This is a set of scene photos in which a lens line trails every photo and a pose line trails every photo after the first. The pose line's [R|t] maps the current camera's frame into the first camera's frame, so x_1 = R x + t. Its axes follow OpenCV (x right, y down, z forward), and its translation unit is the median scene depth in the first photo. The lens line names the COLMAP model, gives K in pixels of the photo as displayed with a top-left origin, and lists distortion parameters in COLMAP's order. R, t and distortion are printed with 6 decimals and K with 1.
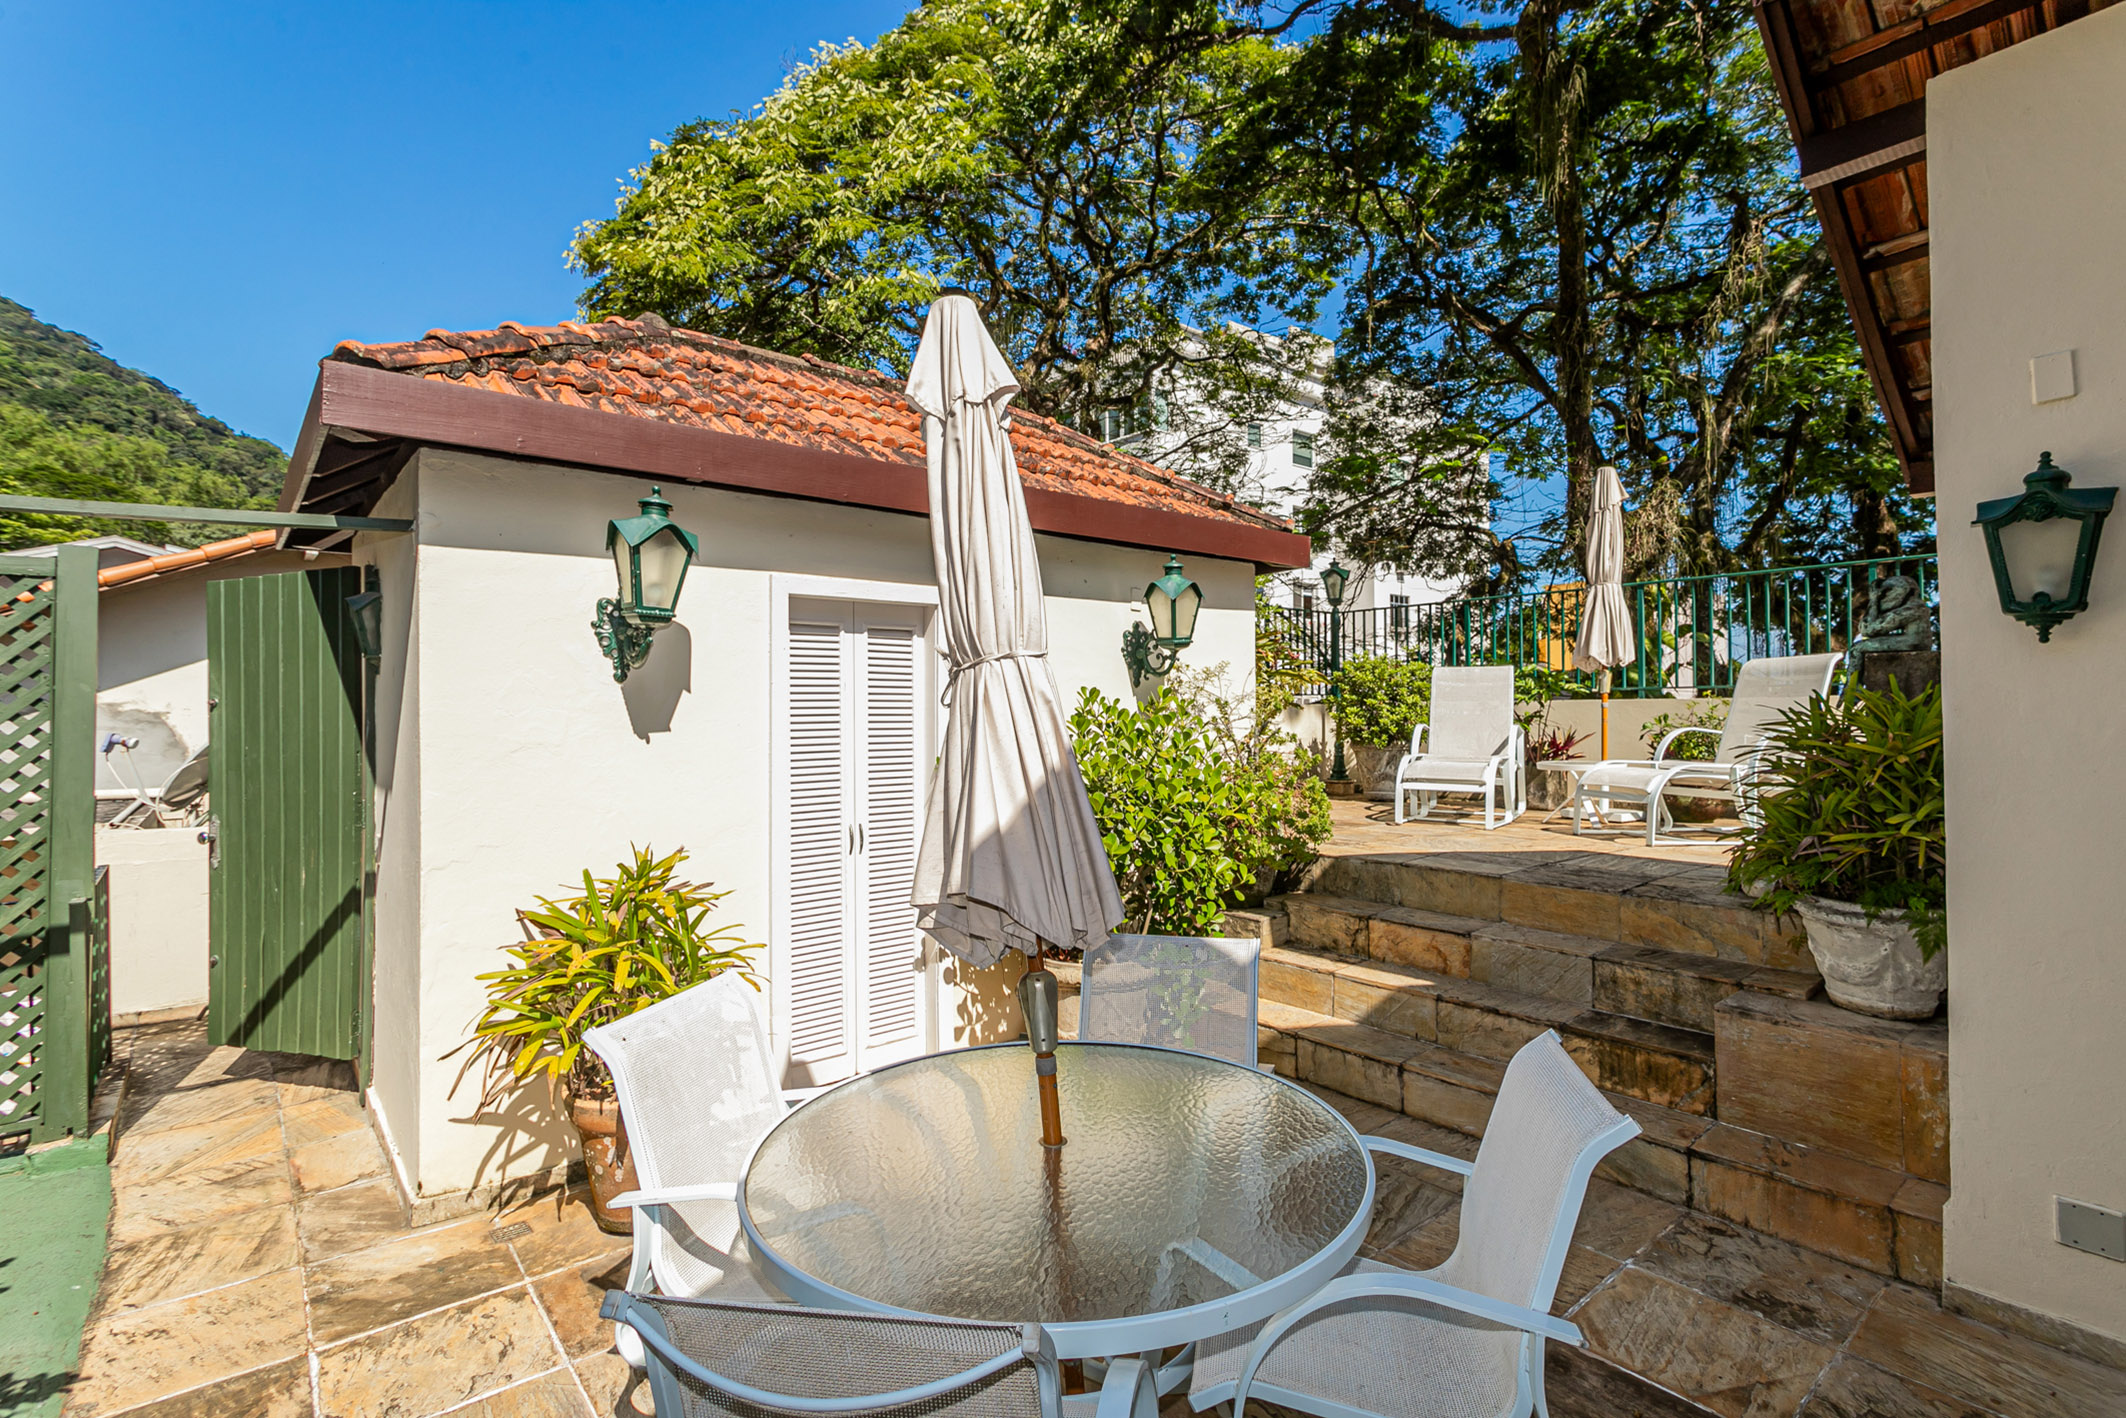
lens RADIAL K [[1015.5, 0, 1053.0], [0, 1015.5, 703.8], [0, 0, 1]] dist [0.003590, 0.000592]
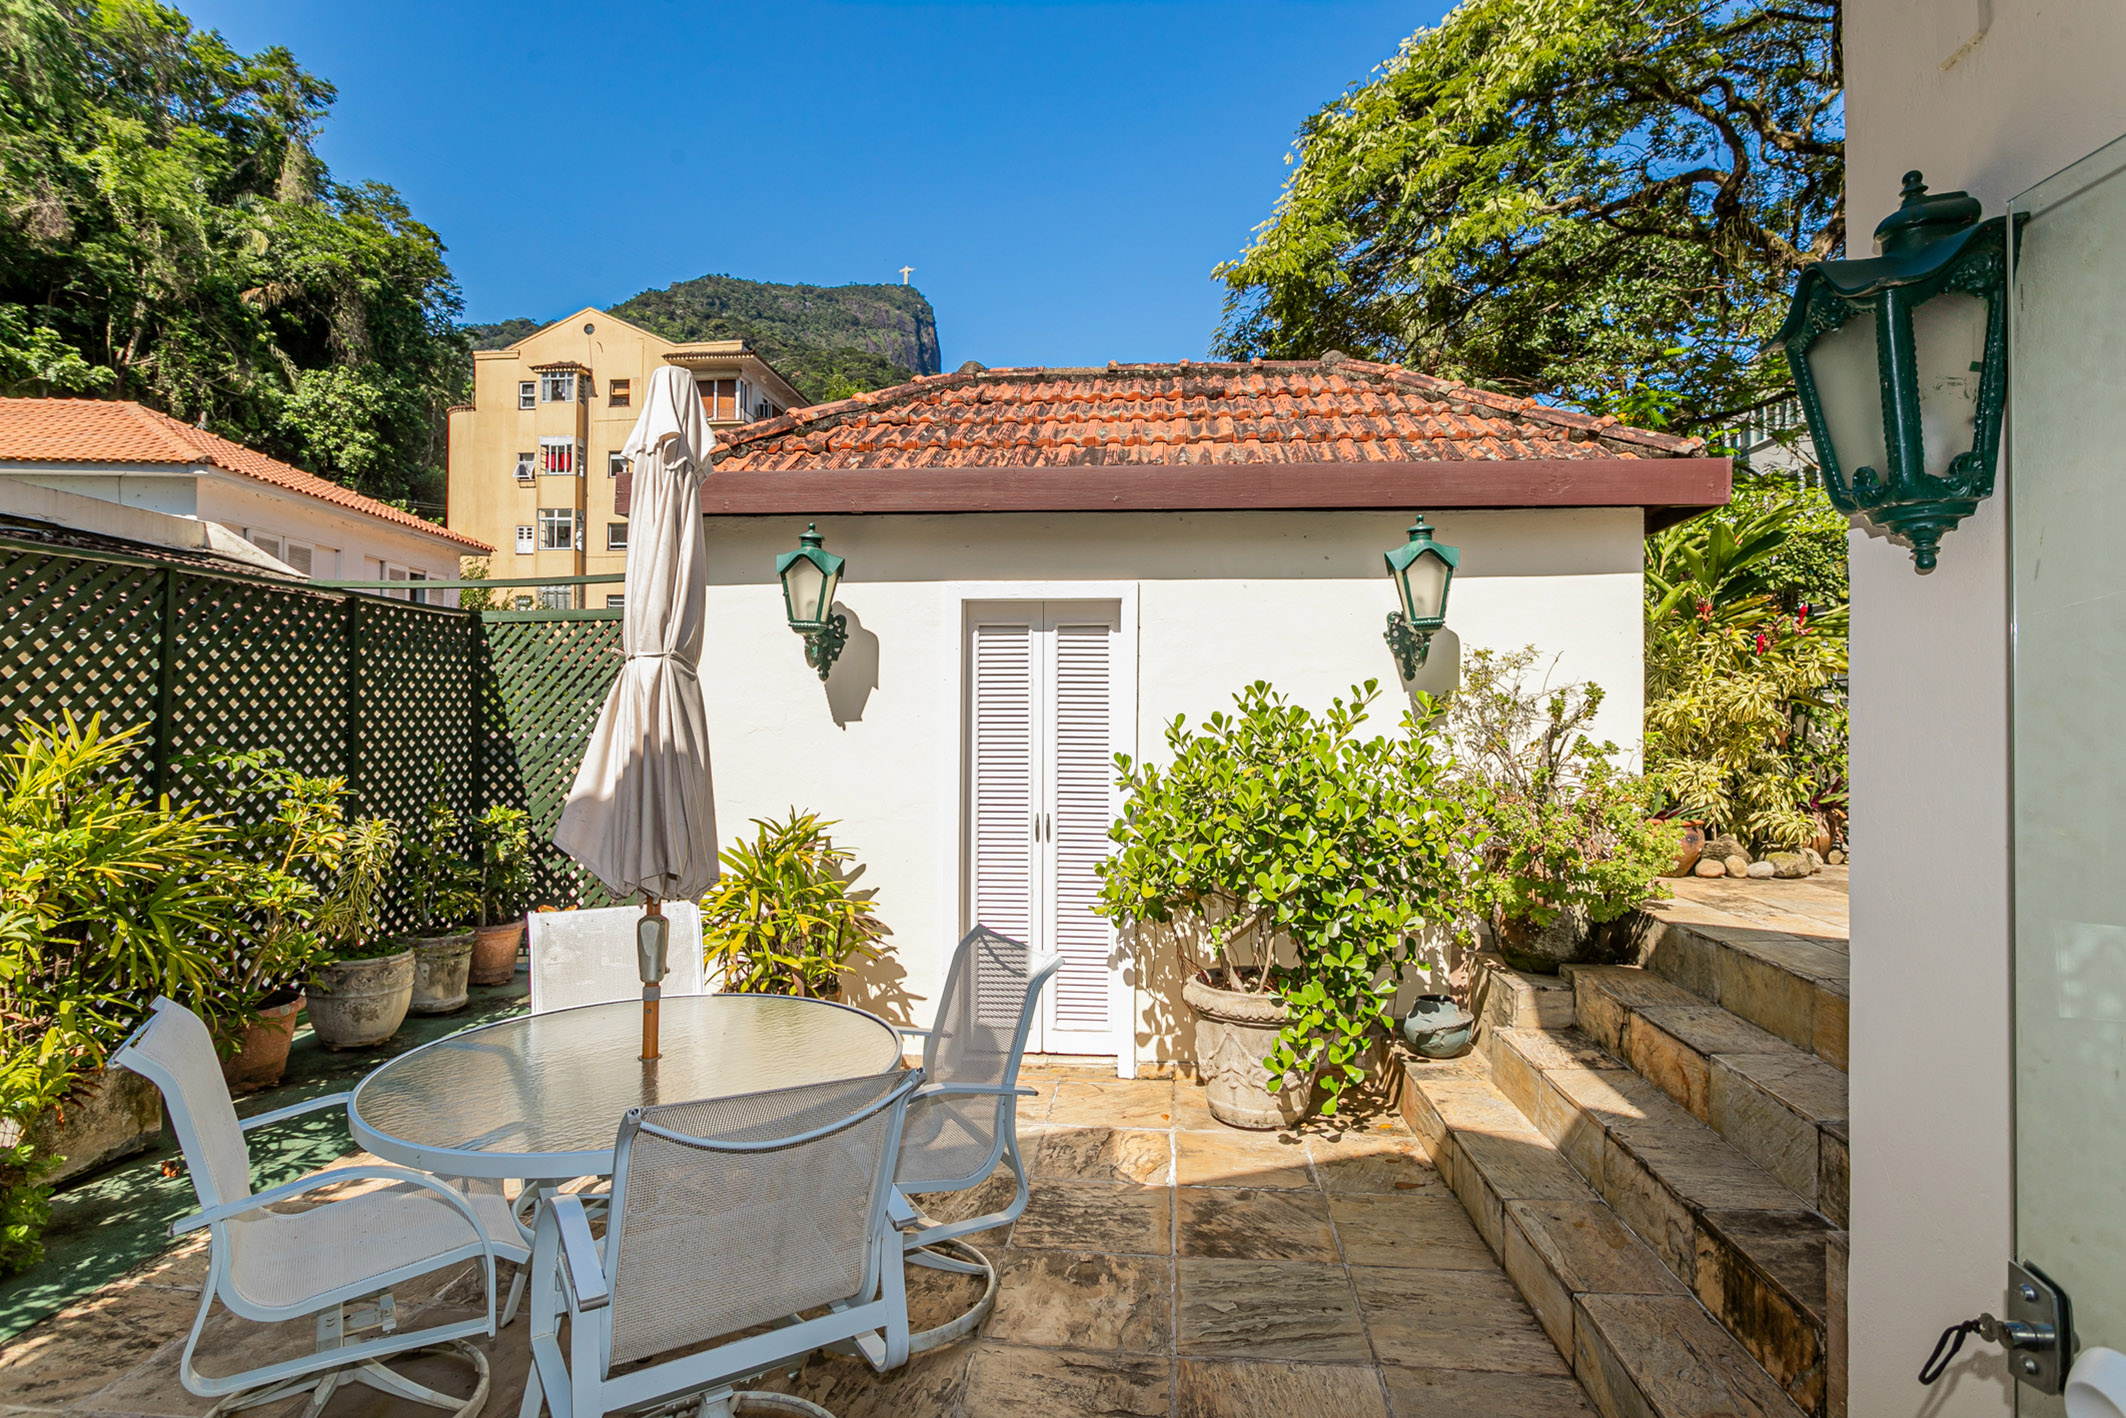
lens RADIAL K [[1092.7, 0, 1036.3], [0, 1092.7, 696.2], [0, 0, 1]] dist [-0.010906, 0.000521]
pose [[0.702872, 0.001011, -0.711316, 0.334937], [-0.005565, 0.999976, -0.004077, 0.001080], [0.711295, 0.006824, 0.702861, 0.112832]]
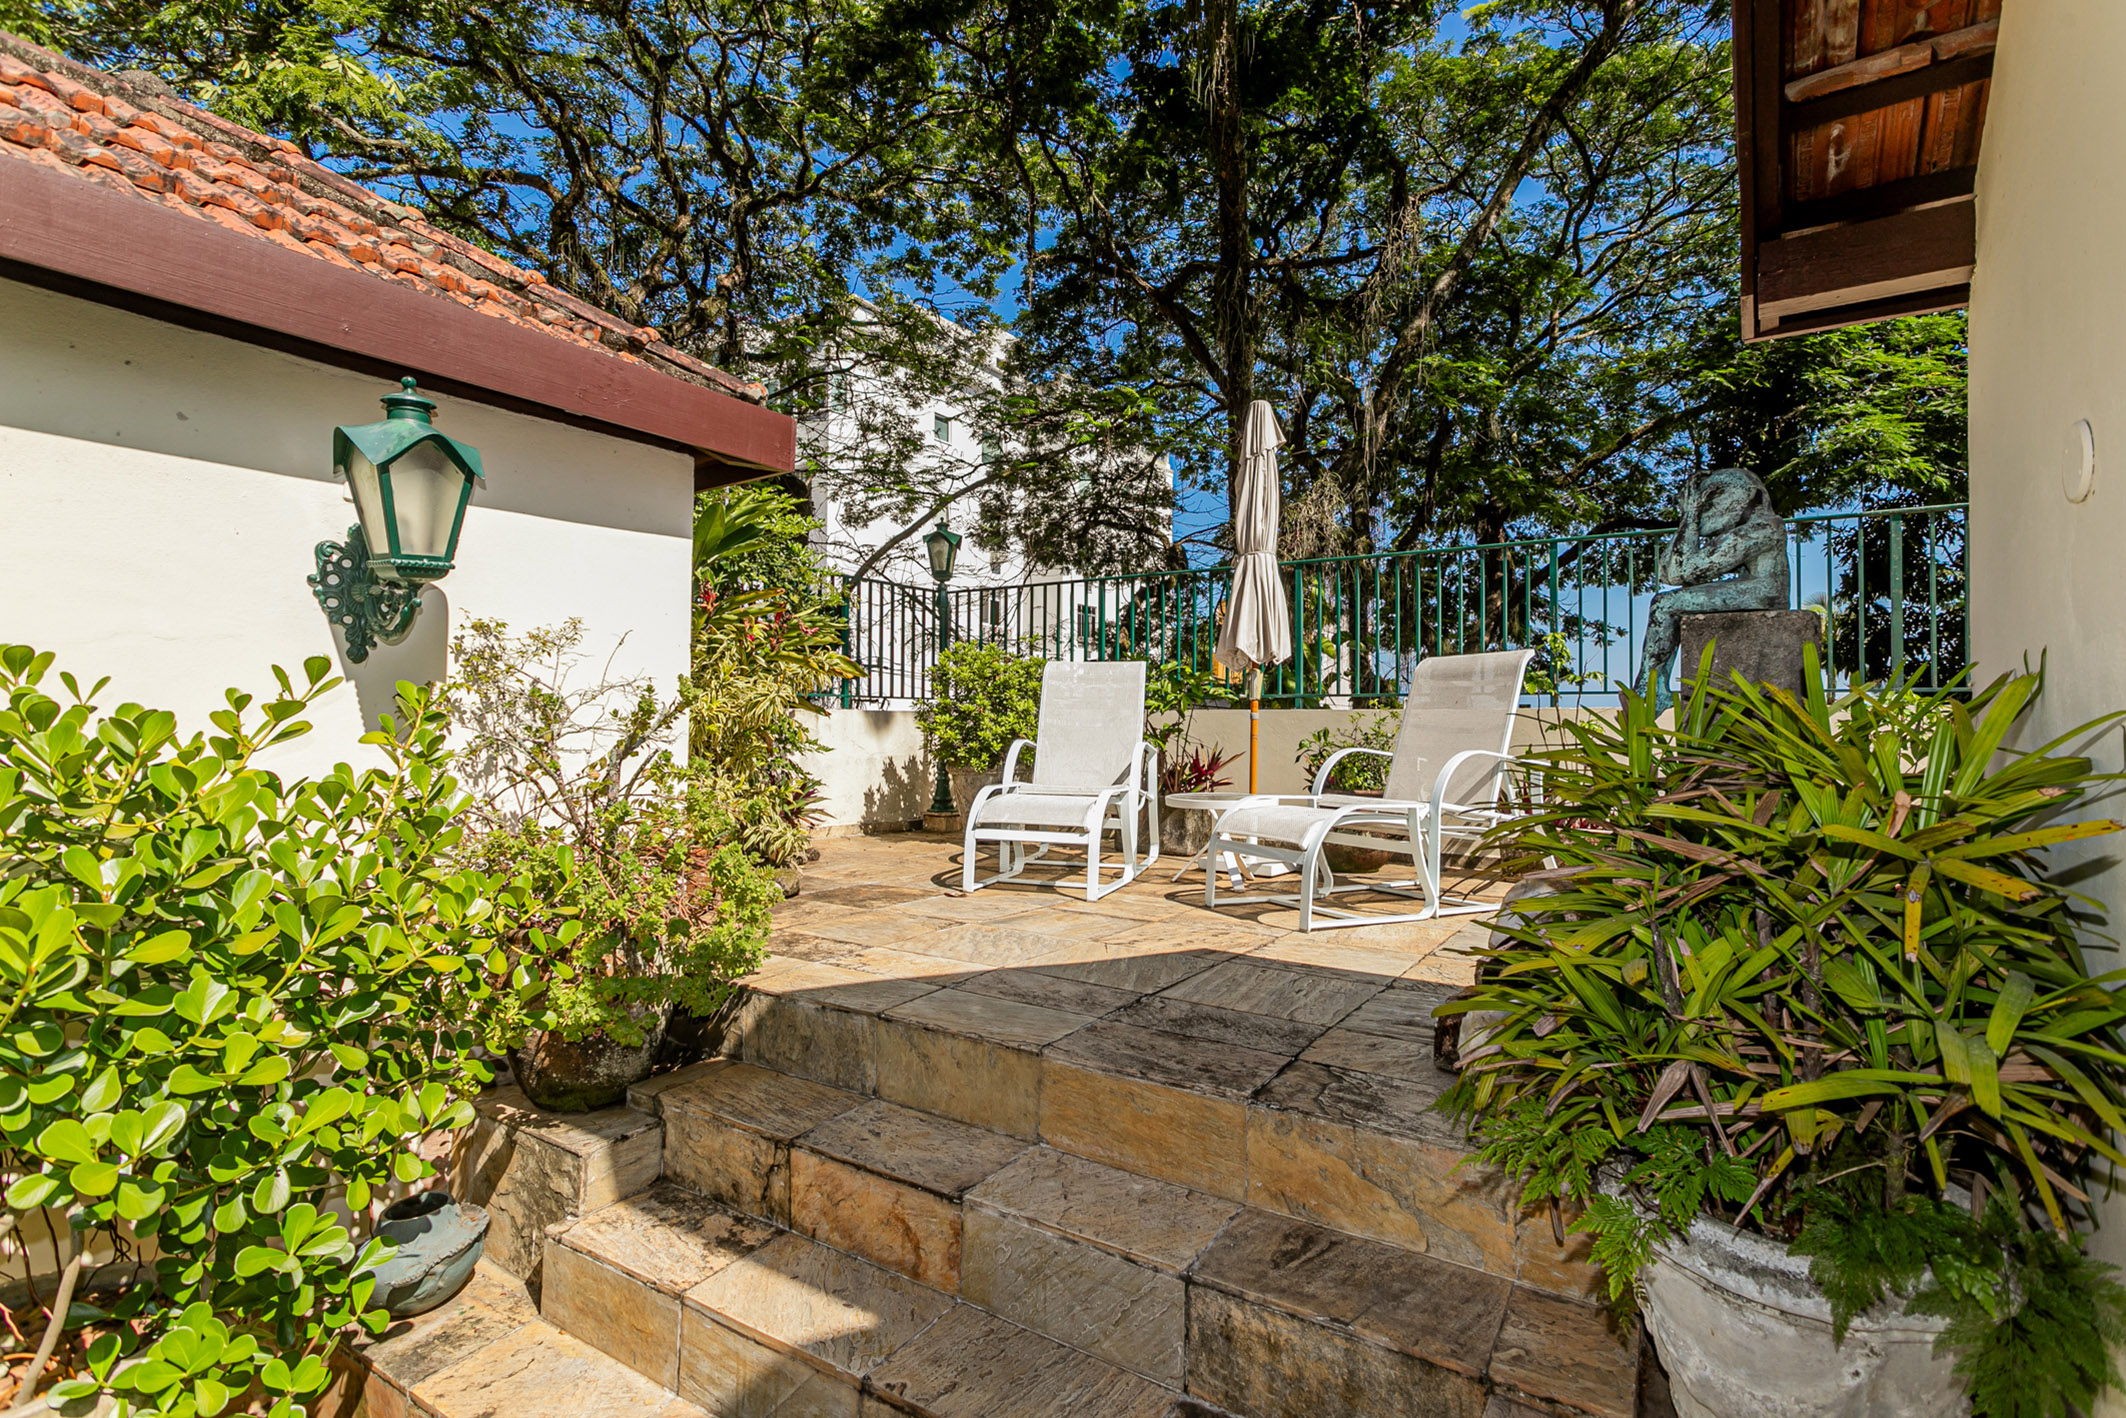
lens RADIAL K [[1015.5, 0, 1081.9], [0, 1015.5, 699.3], [0, 0, 1]] dist [0.003590, 0.000592]
pose [[0.951876, 0.018742, 0.305910, 0.175586], [-0.014559, 0.999767, -0.015950, 0.002363], [-0.306138, 0.010729, 0.951927, 0.297739]]
